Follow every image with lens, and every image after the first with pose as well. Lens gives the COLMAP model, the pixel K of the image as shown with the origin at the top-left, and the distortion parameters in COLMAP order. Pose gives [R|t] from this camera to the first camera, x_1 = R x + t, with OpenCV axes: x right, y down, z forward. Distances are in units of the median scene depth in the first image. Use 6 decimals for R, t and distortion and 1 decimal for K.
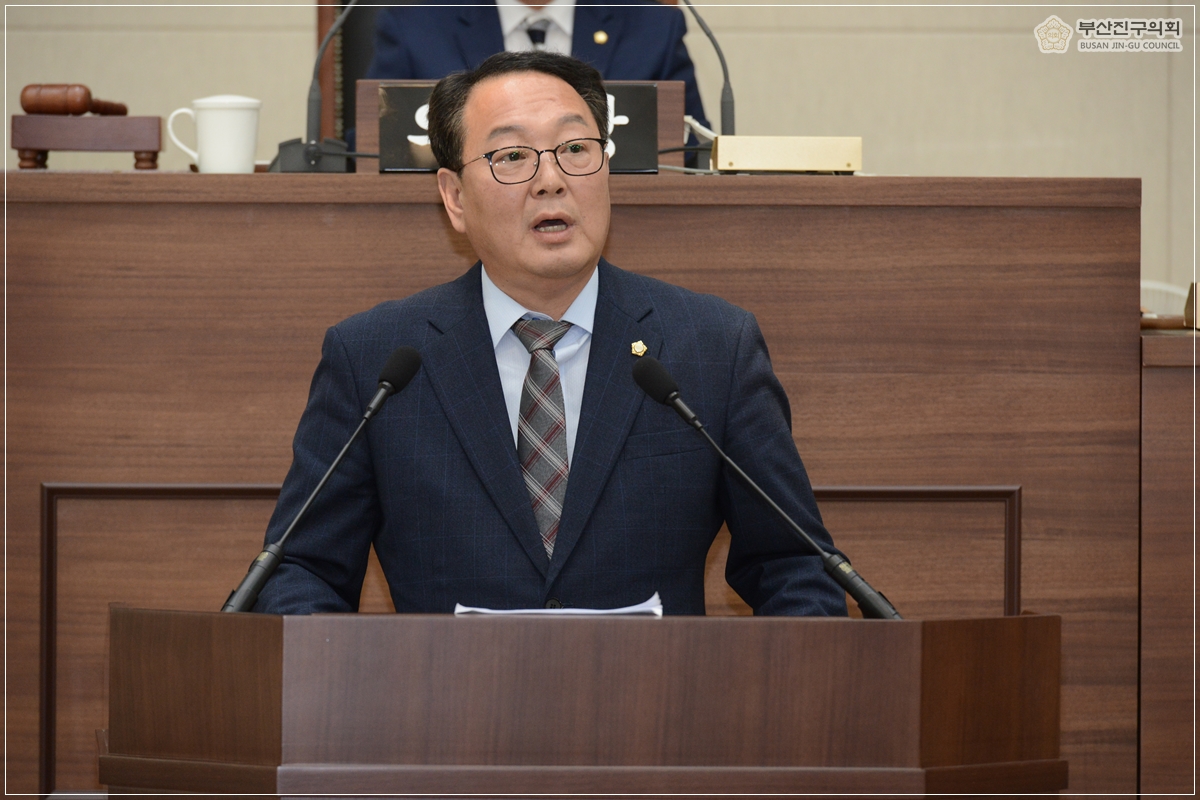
lens RADIAL K [[6648.2, 0, 601.9], [0, 6648.2, 400.1], [0, 0, 1]] dist [-0.022421, 0.000000]
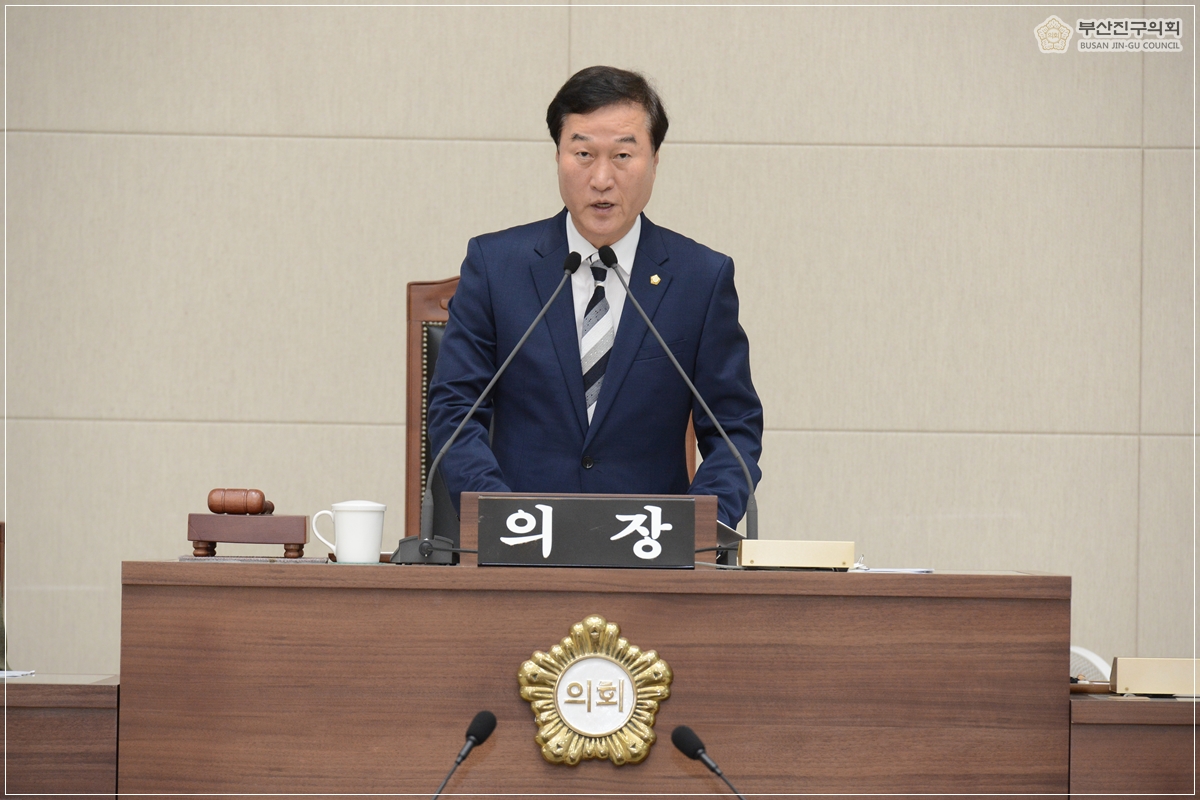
lens RADIAL K [[6648.2, 0, 598.5], [0, 6648.2, 397.6], [0, 0, 1]] dist [-0.022421, 0.000000]
pose [[0.999794, 0.010705, -0.017264, 0.011705], [-0.011573, 0.998632, -0.050994, -0.001432], [0.016694, 0.051183, 0.998550, -0.284600]]
